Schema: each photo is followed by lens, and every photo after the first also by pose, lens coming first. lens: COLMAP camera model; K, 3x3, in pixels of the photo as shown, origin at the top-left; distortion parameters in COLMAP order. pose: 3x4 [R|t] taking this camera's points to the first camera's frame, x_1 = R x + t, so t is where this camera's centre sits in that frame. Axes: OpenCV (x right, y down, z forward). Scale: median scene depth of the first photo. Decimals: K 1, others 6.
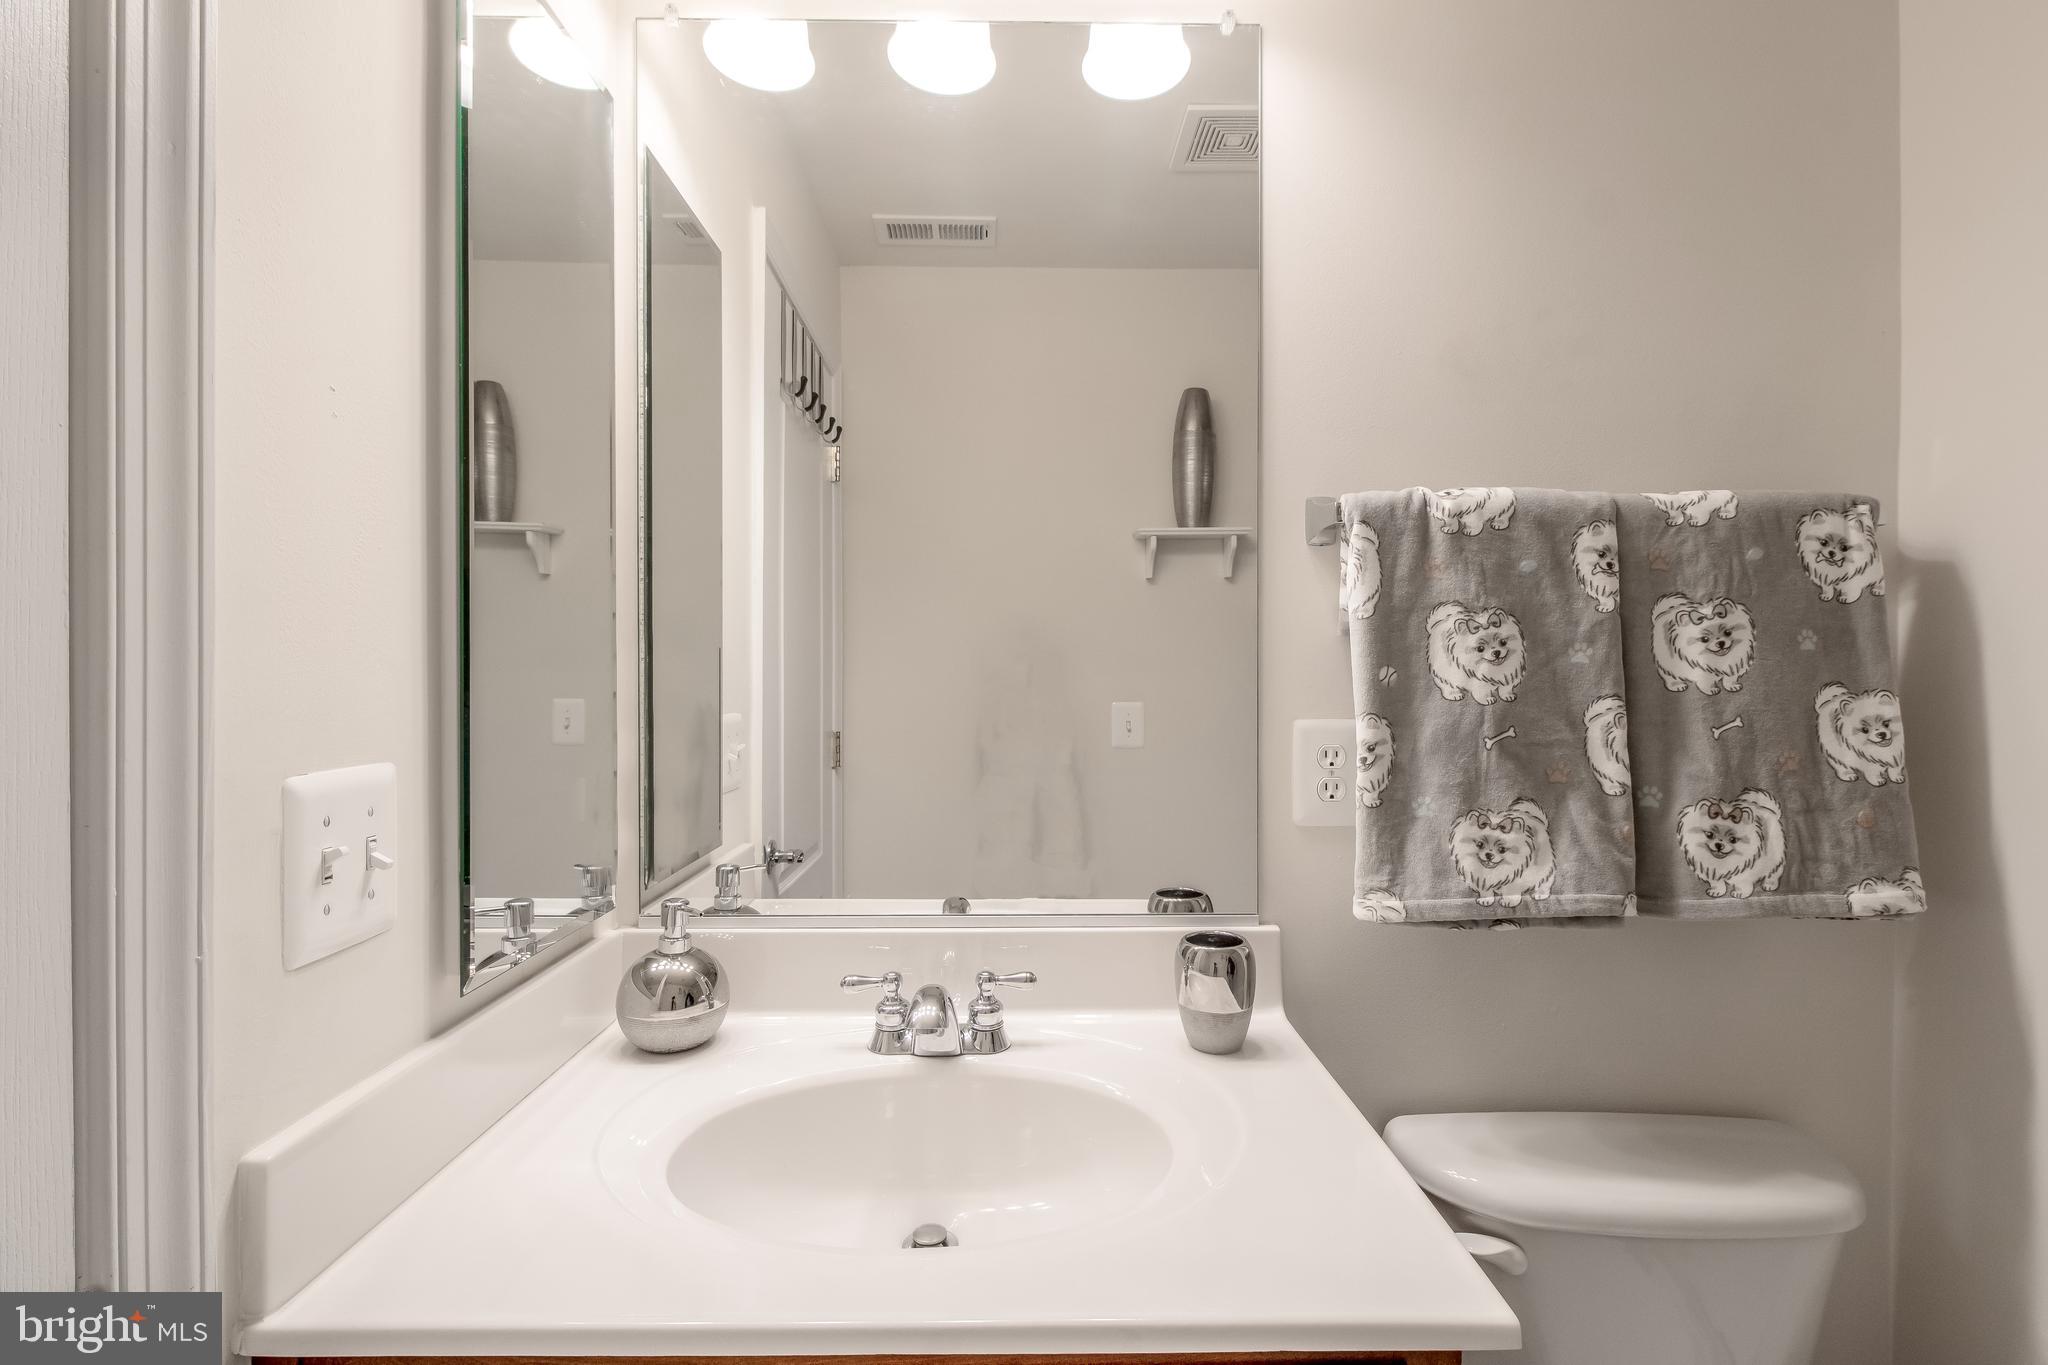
lens RADIAL K [[1006.6, 0, 1020.7], [0, 1006.6, 667.5], [0, 0, 1]] dist [-0.001126, -0.000276]
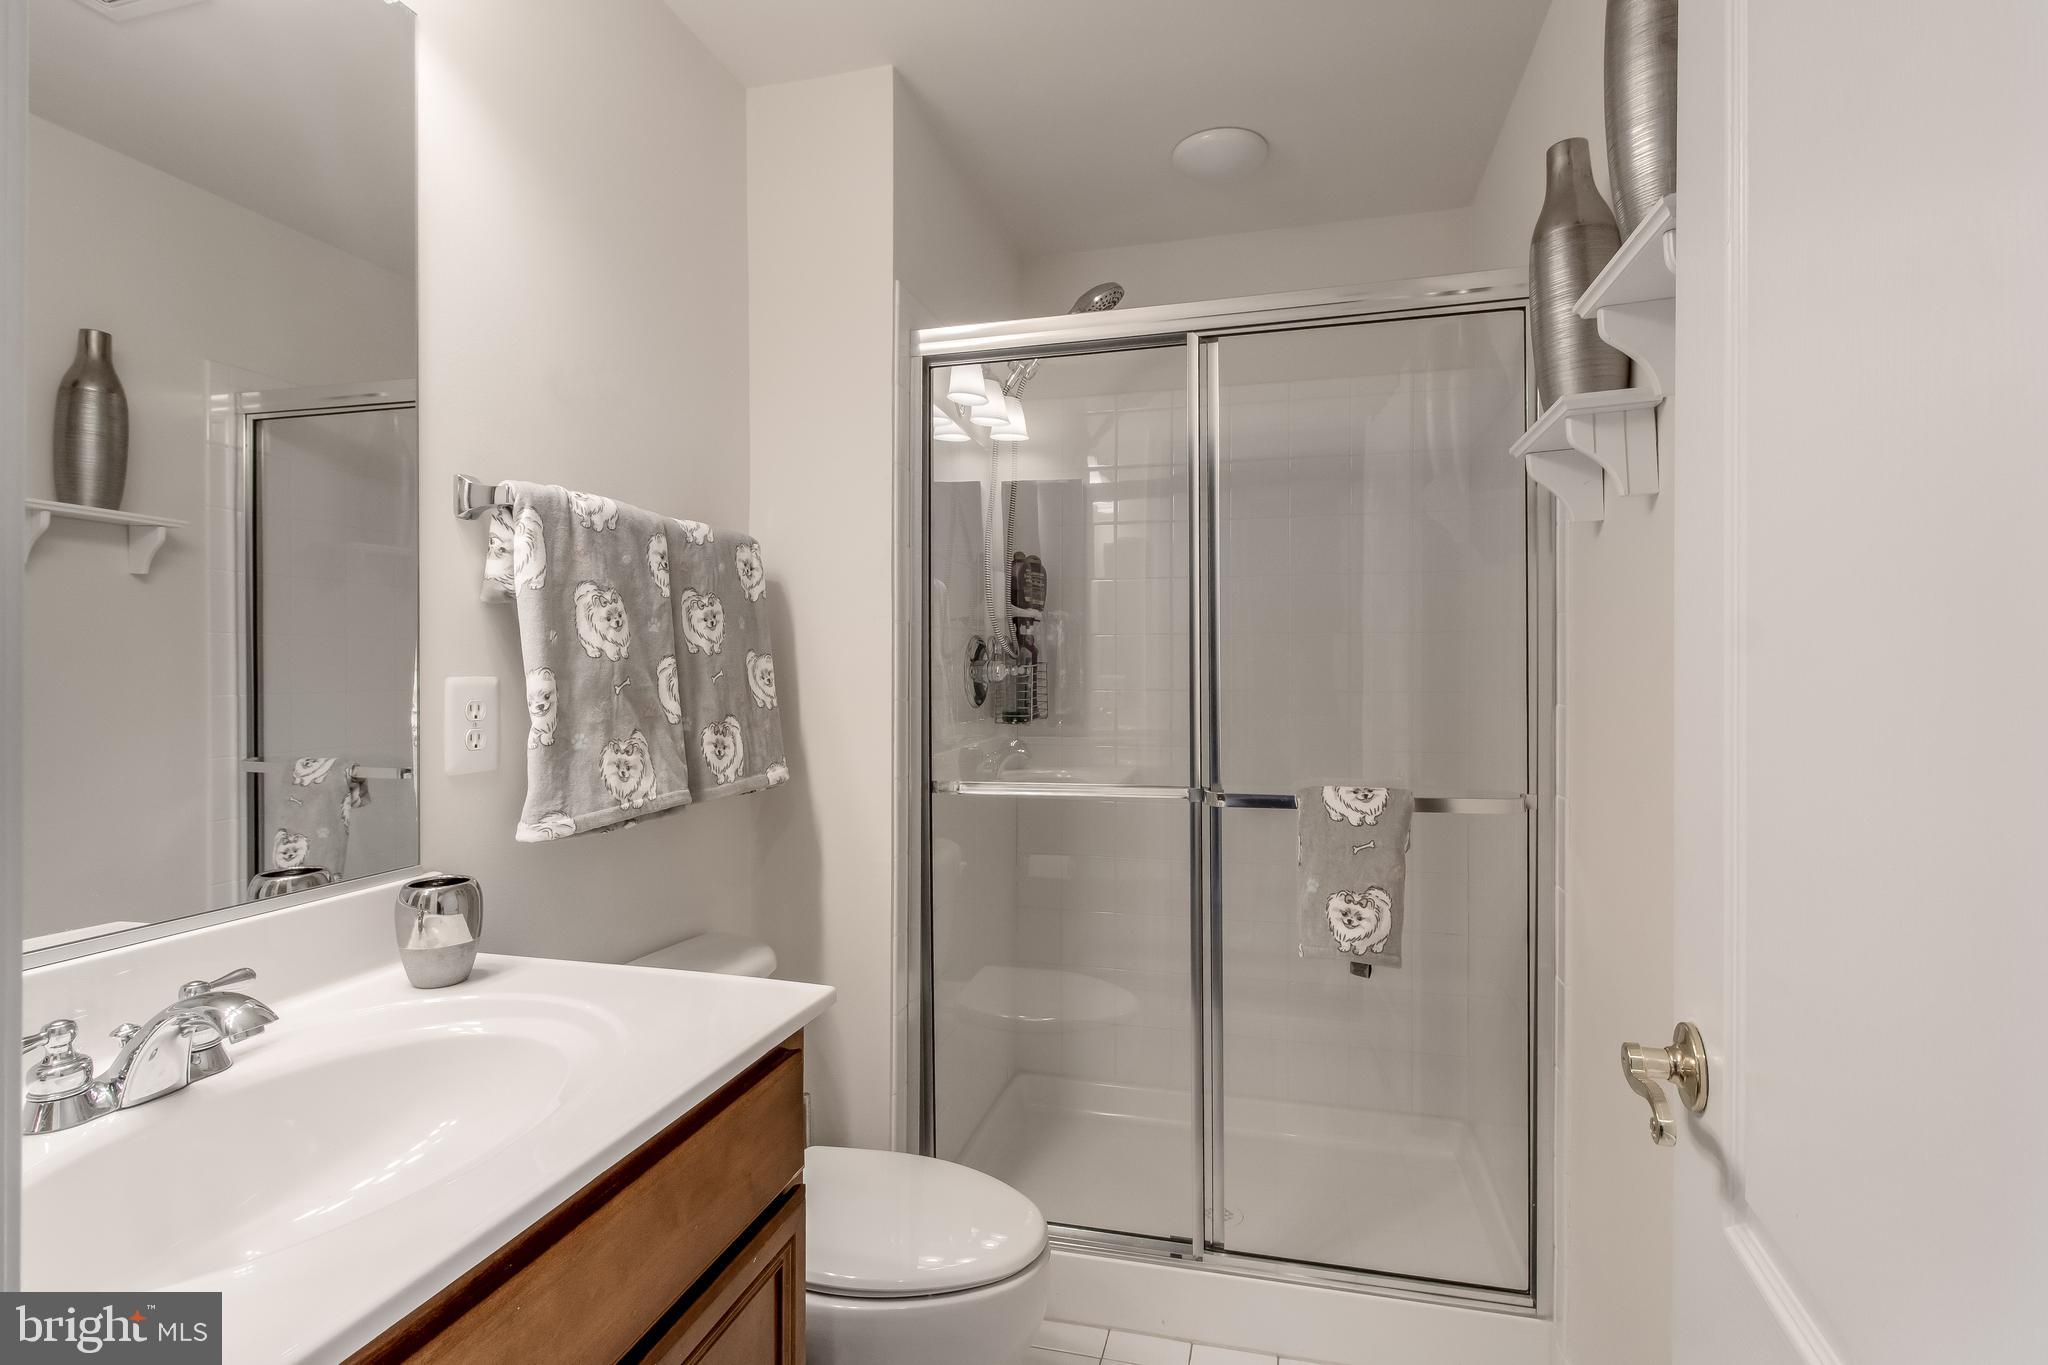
lens RADIAL K [[1006.6, 0, 1020.7], [0, 1006.6, 667.5], [0, 0, 1]] dist [-0.001126, -0.000276]
pose [[0.265051, 0.001189, 0.964234, -0.670976], [0.001606, 0.999997, -0.001675, 0.048421], [-0.964233, 0.001993, 0.265048, 0.131692]]
